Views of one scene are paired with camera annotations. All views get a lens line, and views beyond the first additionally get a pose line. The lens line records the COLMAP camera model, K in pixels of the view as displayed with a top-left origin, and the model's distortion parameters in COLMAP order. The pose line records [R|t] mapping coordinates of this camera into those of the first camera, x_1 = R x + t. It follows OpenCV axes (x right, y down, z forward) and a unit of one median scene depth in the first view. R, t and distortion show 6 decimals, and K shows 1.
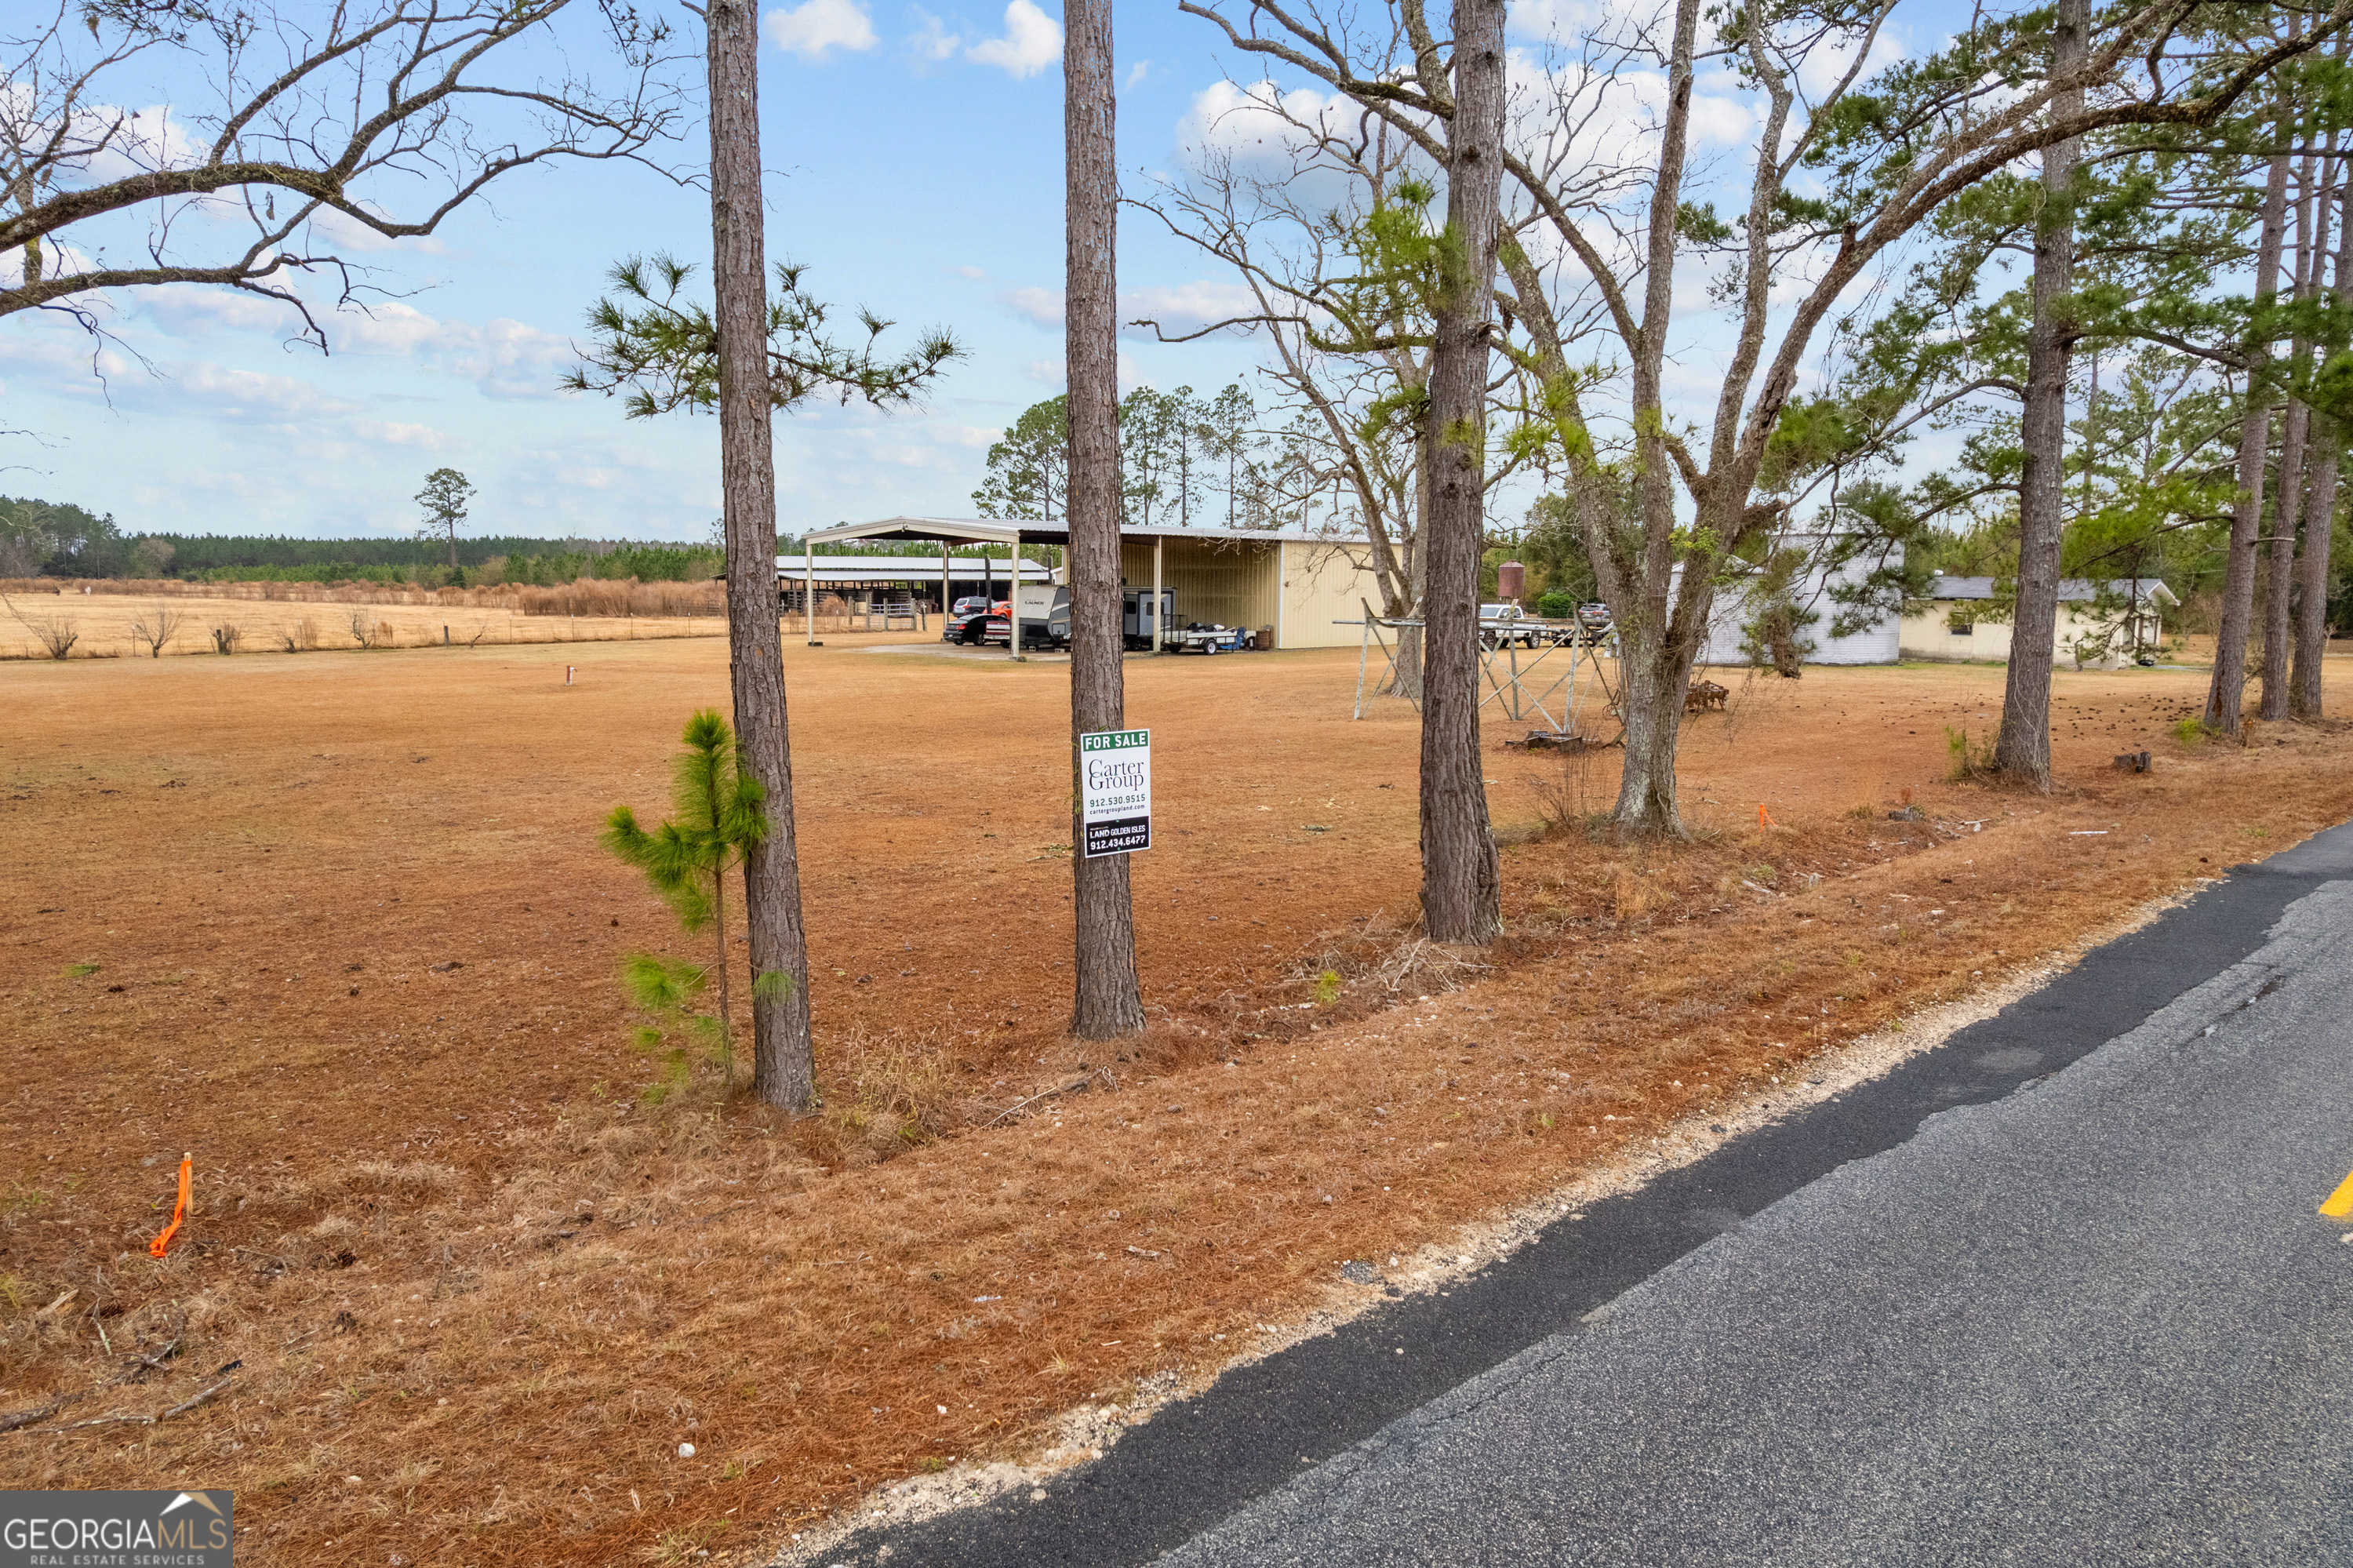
lens RADIAL K [[1497.0, 0, 1176.5], [0, 1497.0, 784.0], [0, 0, 1]] dist [-0.060925, 0.046907]
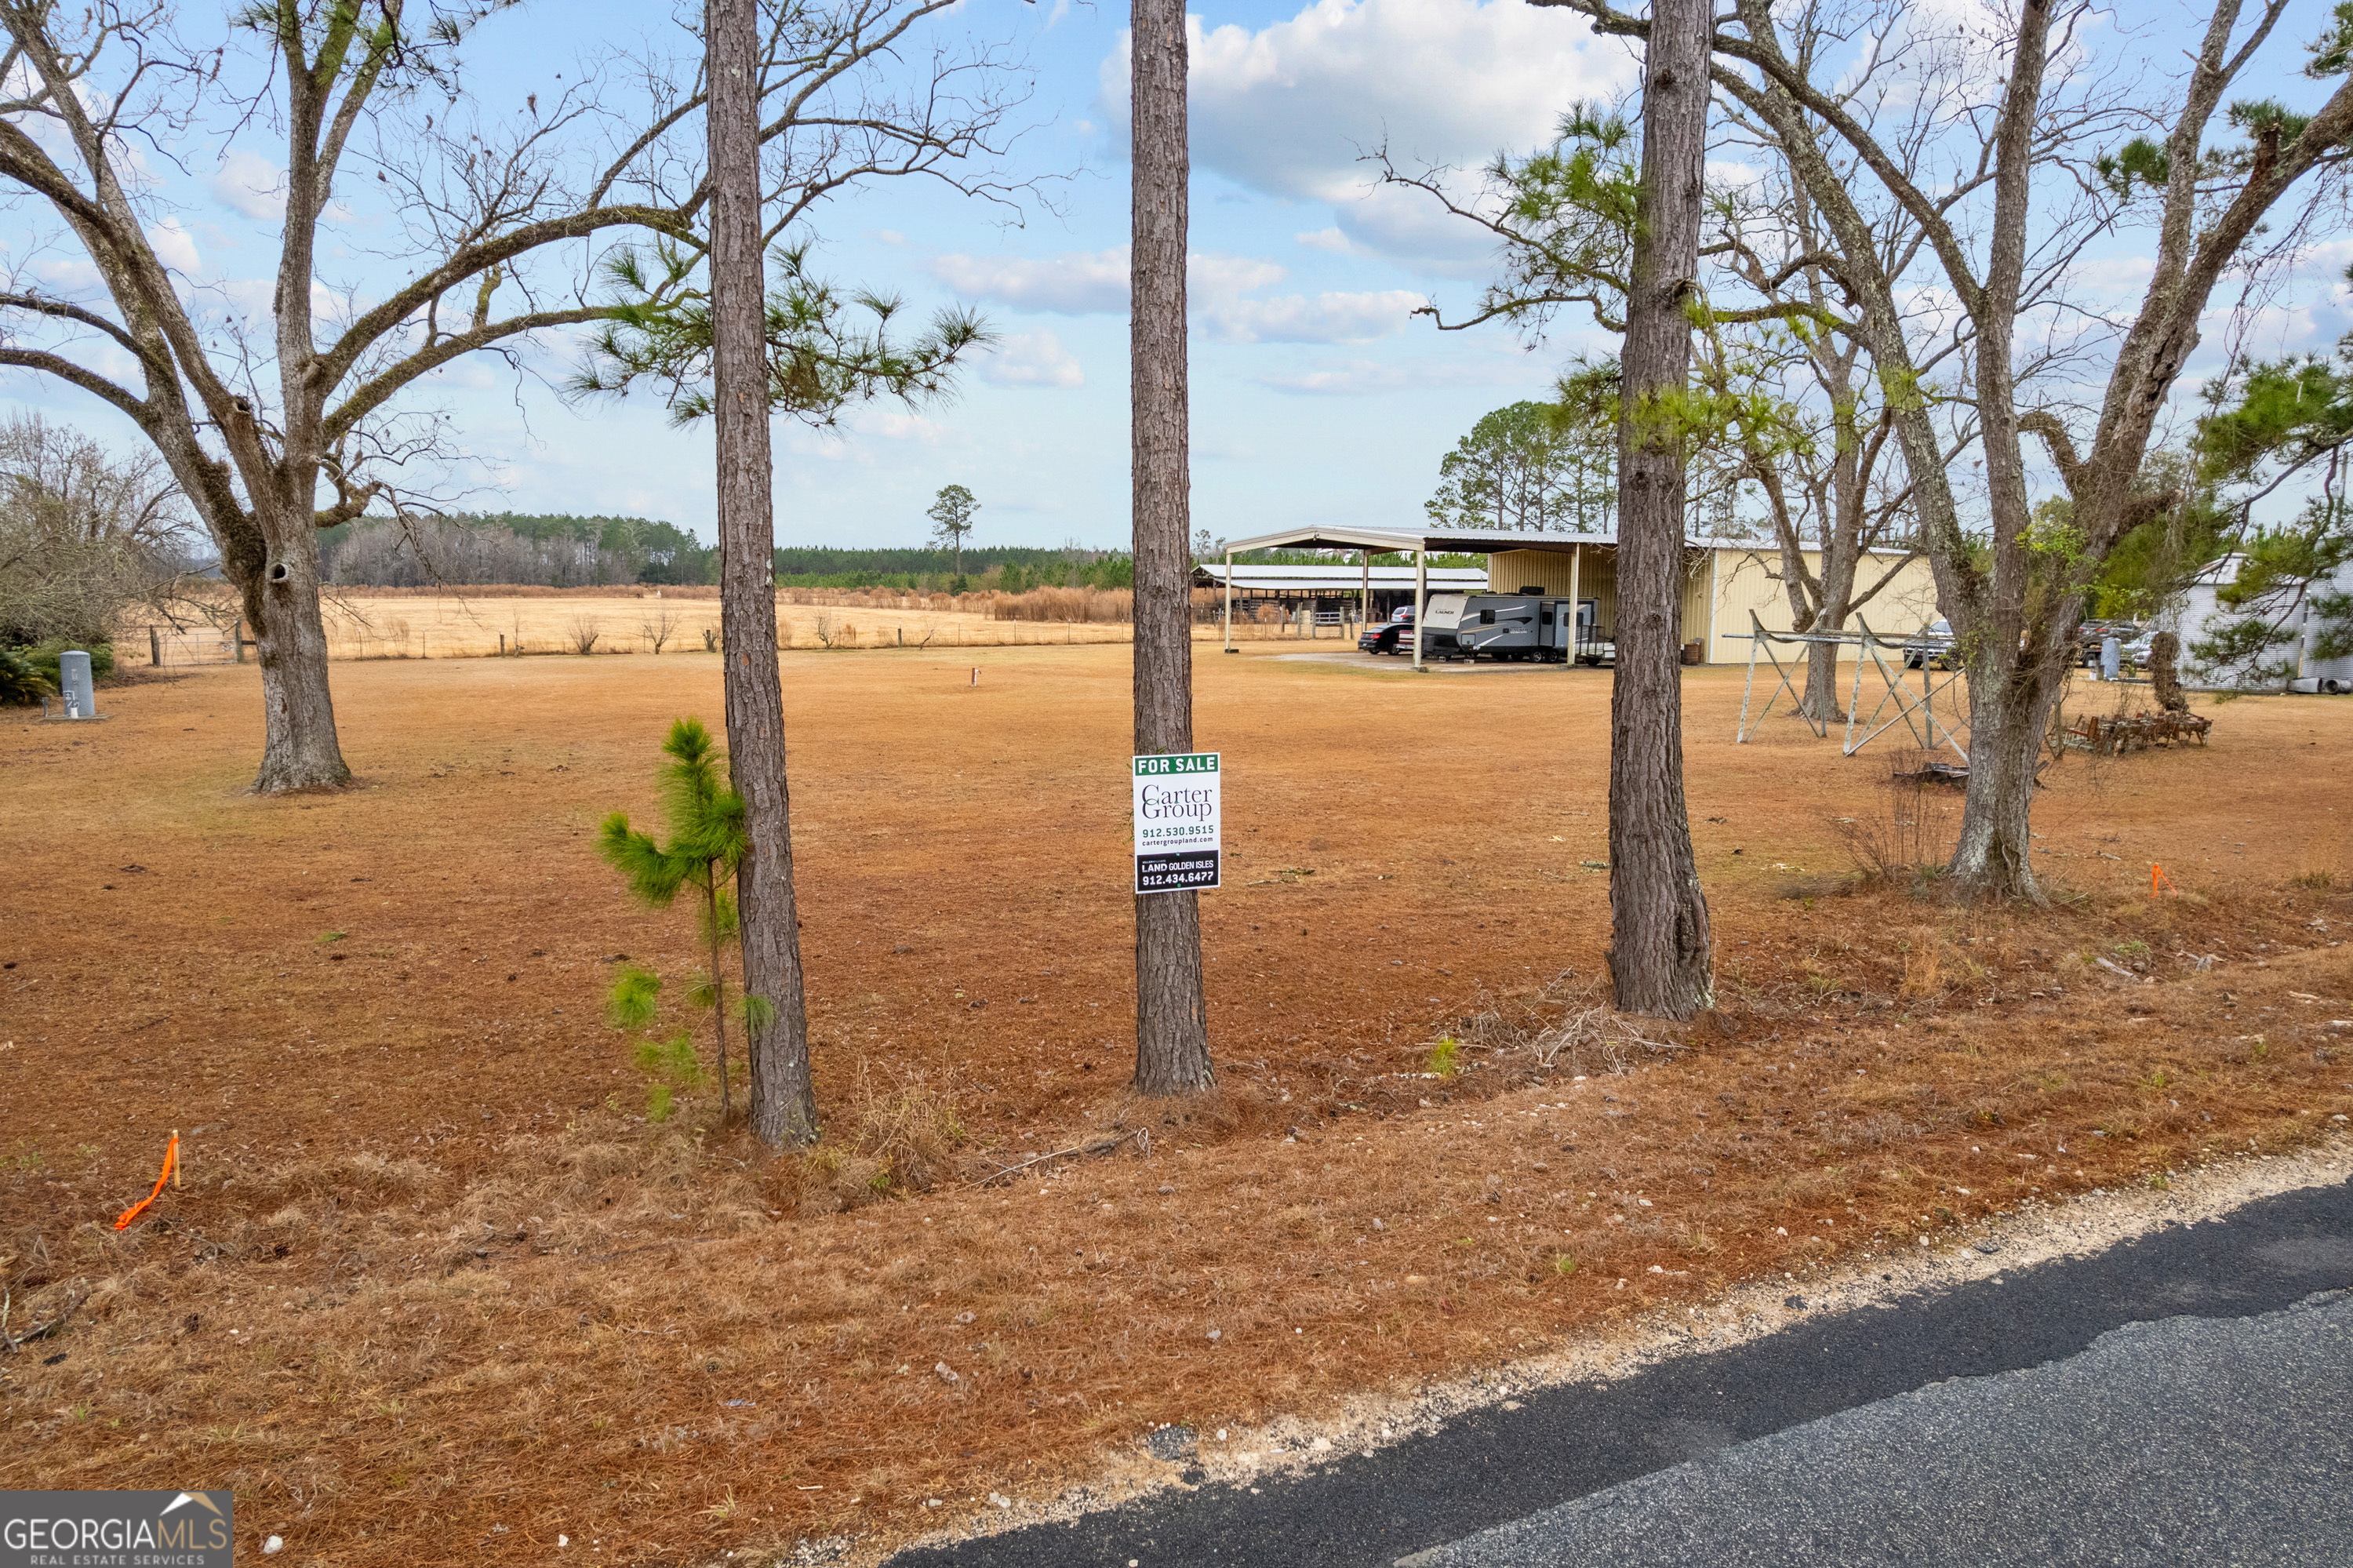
lens RADIAL K [[1498.4, 0, 1176.5], [0, 1498.4, 784.0], [0, 0, 1]] dist [-0.077609, 0.071651]
pose [[0.957668, 0.038619, -0.285273, 0.186589], [-0.040350, 0.999186, -0.000188, -0.014918], [0.285033, 0.011690, 0.958446, 0.125754]]
